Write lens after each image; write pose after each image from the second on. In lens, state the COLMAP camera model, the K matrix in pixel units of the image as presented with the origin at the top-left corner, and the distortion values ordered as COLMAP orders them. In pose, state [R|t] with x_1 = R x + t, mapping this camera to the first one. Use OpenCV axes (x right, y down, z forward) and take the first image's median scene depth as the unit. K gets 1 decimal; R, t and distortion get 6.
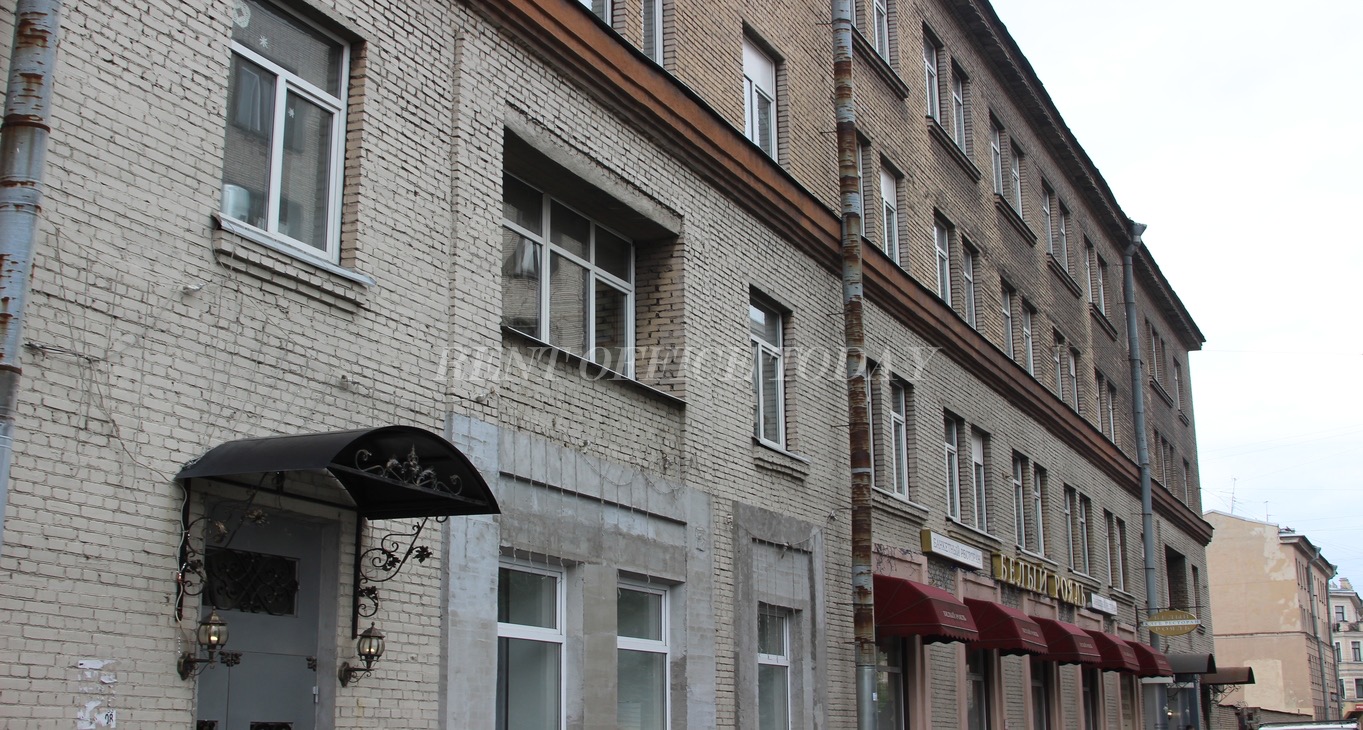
lens RADIAL K [[1867.9, 0, 680.1], [0, 1867.9, 305.2], [0, 0, 1]] dist [-0.145603, 0.031808]
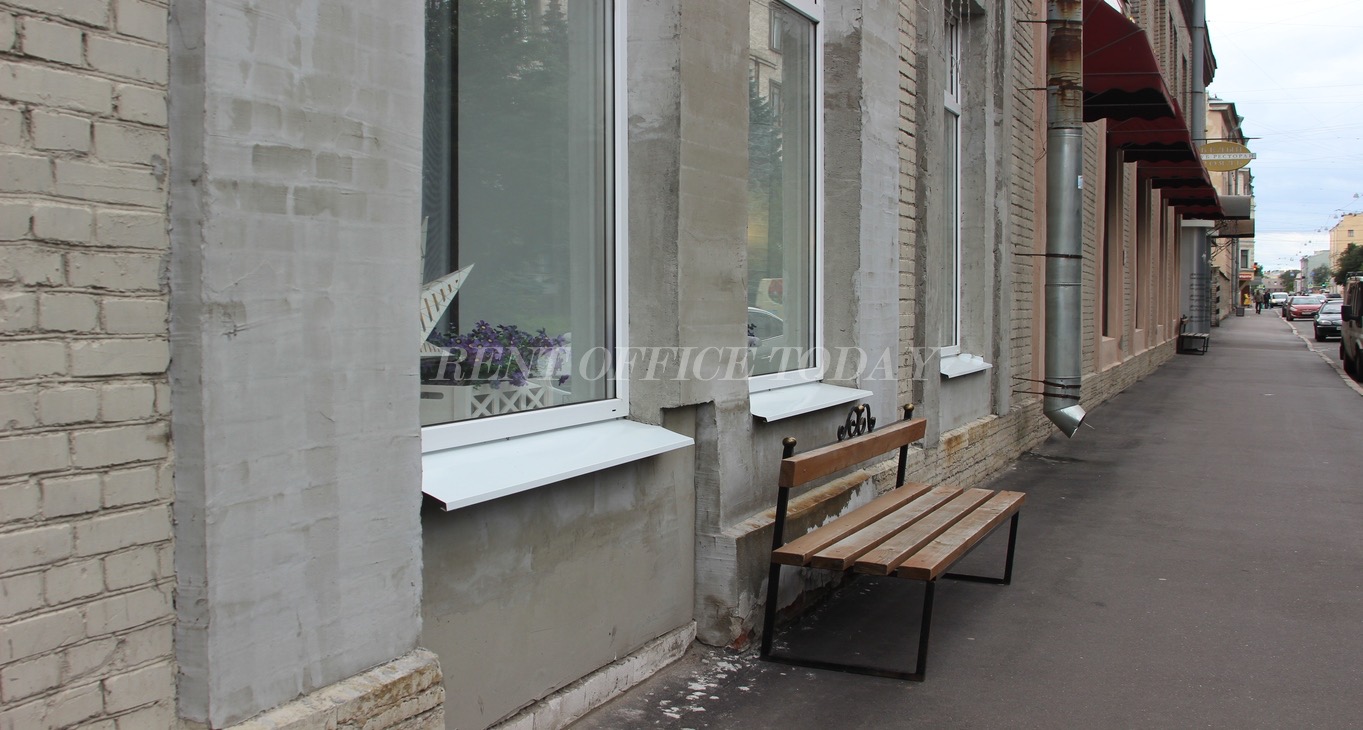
lens RADIAL K [[1707.5, 0, 682.1], [0, 1707.5, 336.6], [0, 0, 1]] dist [-0.150502, 0.049924]
pose [[0.998311, 0.006938, 0.057682, -0.051232], [-0.021142, 0.968154, 0.249461, 0.134819], [-0.054114, -0.250259, 0.966665, 0.506592]]
